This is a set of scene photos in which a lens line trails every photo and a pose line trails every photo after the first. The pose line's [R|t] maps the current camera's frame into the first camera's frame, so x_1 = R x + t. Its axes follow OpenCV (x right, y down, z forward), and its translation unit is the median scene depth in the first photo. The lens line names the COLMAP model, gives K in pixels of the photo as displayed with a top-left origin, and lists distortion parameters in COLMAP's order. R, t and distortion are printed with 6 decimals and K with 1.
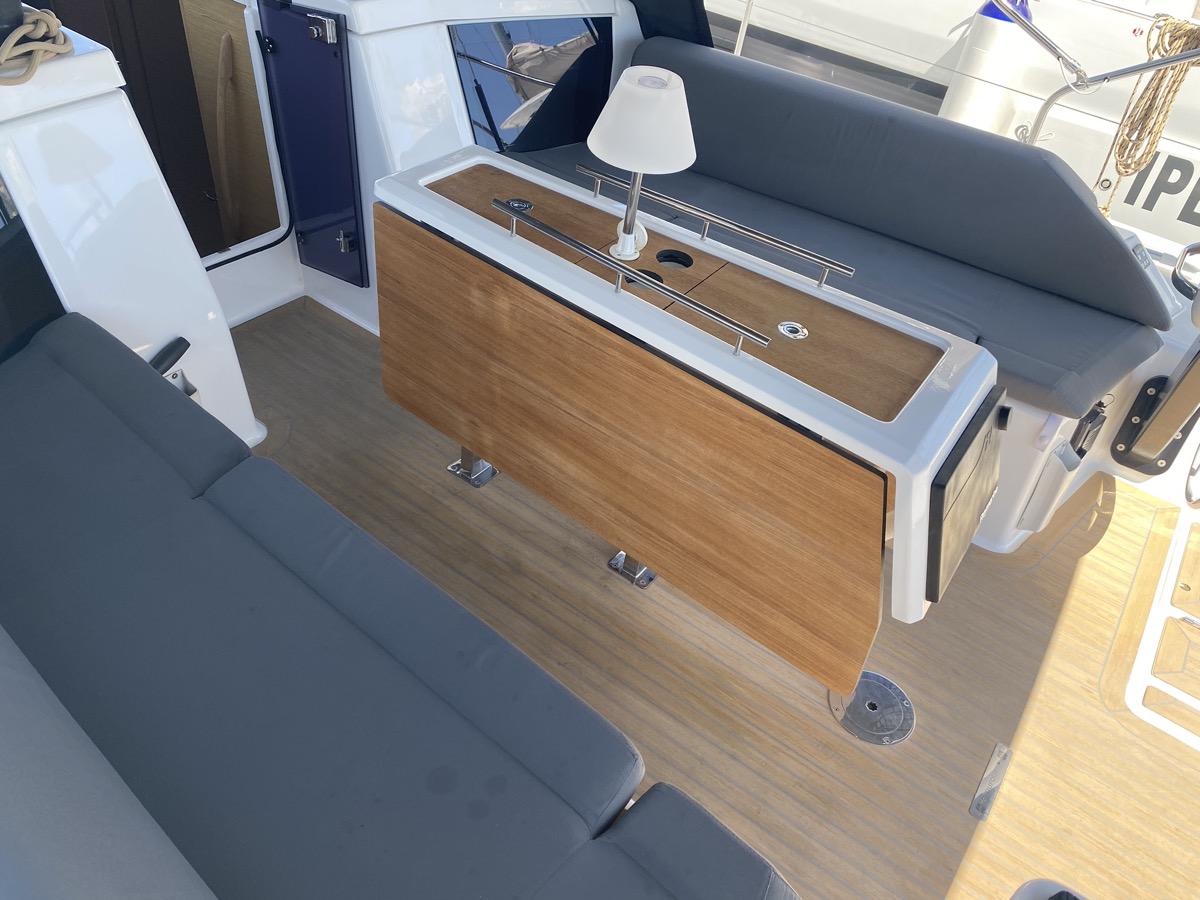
lens RADIAL K [[908.0, 0, 606.7], [0, 908.0, 456.5], [0, 0, 1]] dist [0.062192, -0.104772]
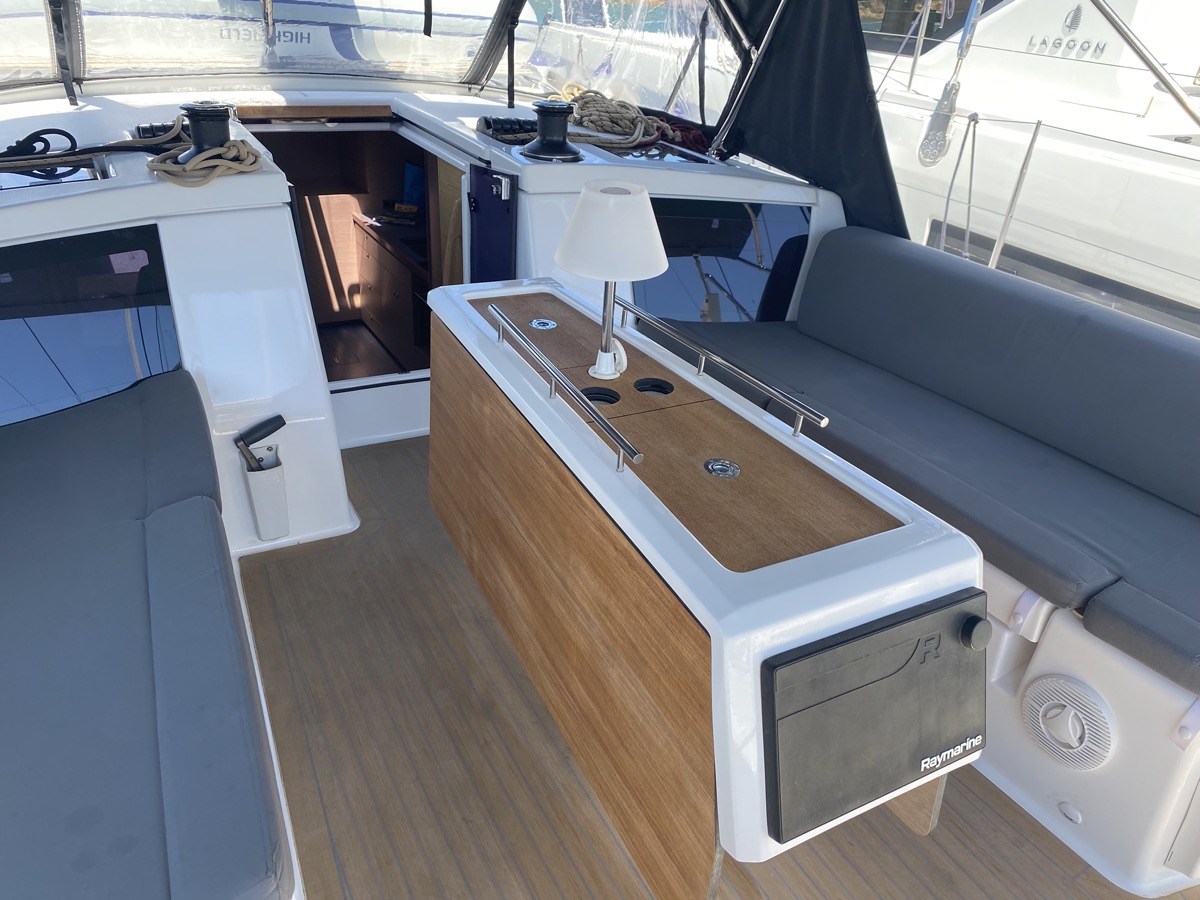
lens RADIAL K [[910.1, 0, 600.0], [0, 910.1, 450.0], [0, 0, 1]] dist [0.006162, -0.002689]
pose [[0.902258, 0.159030, -0.400799, 0.385253], [-0.256067, 0.945467, -0.201300, 0.039000], [0.346930, 0.284256, 0.893778, 0.179361]]
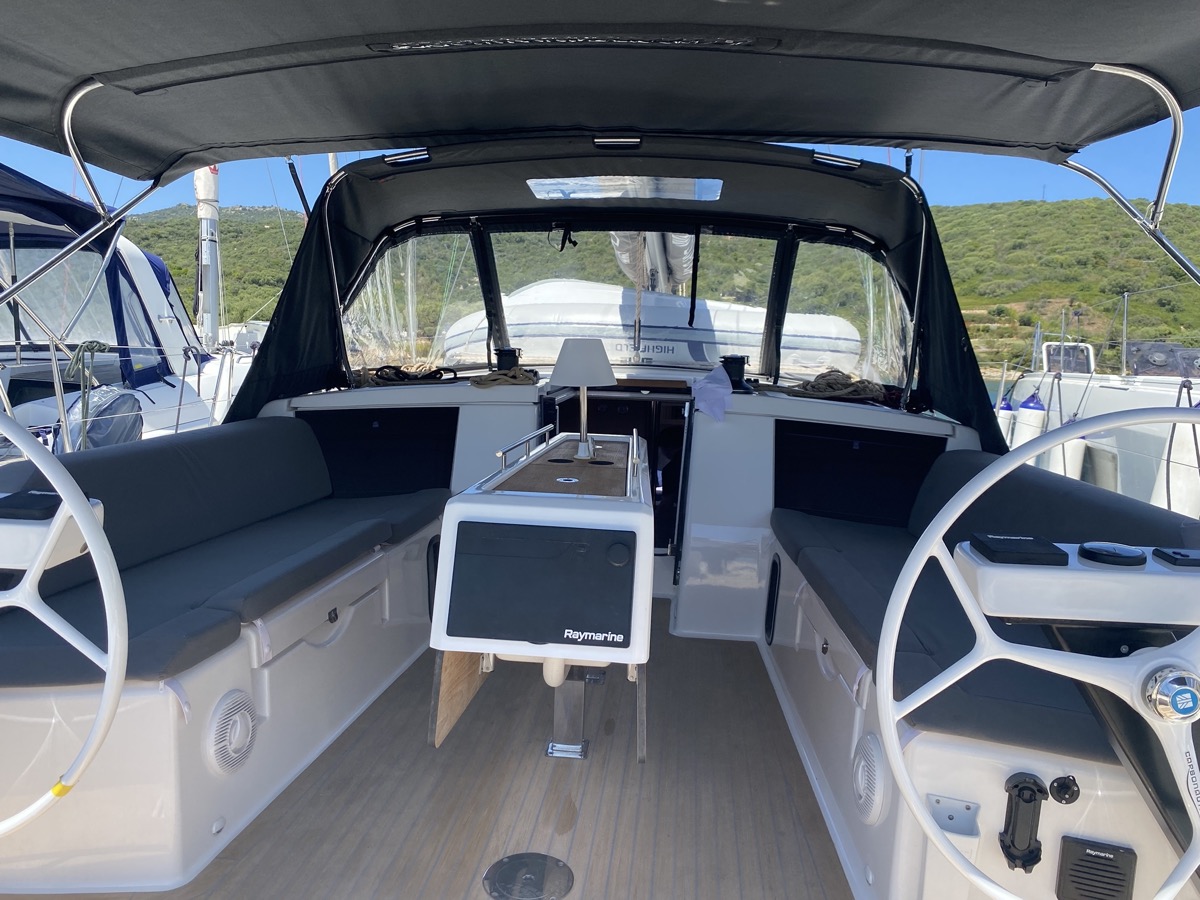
lens RADIAL K [[908.0, 0, 606.7], [0, 908.0, 456.5], [0, 0, 1]] dist [0.062192, -0.104772]
pose [[0.505319, 0.017349, -0.862758, 1.251077], [-0.547431, 0.779307, -0.304960, 0.191552], [0.667062, 0.626402, 0.403296, 0.422762]]
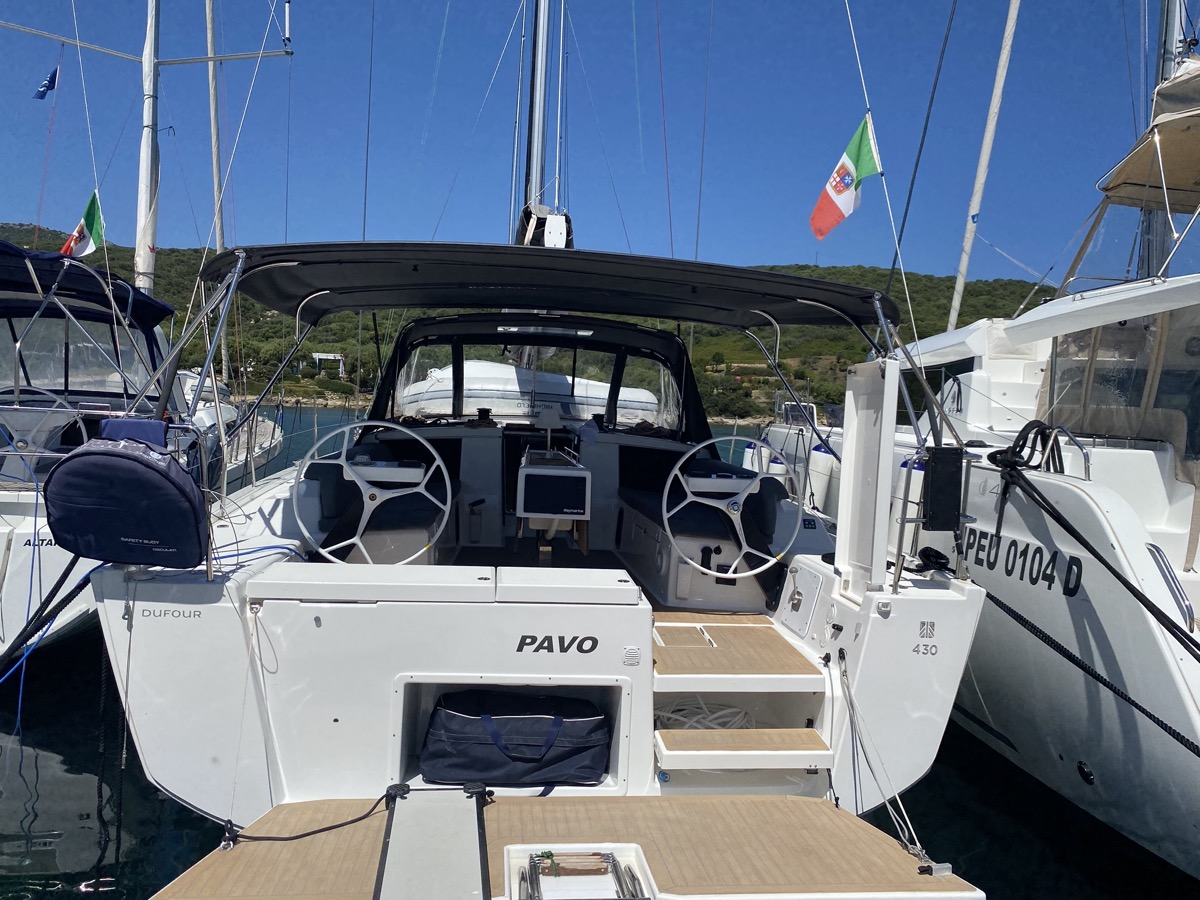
lens RADIAL K [[908.0, 0, 606.7], [0, 908.0, 456.5], [0, 0, 1]] dist [0.062192, -0.104772]
pose [[0.677479, -0.018847, -0.735300, 2.667722], [-0.467805, 0.760394, -0.450509, 1.210094], [0.567609, 0.649188, 0.506335, -0.632722]]
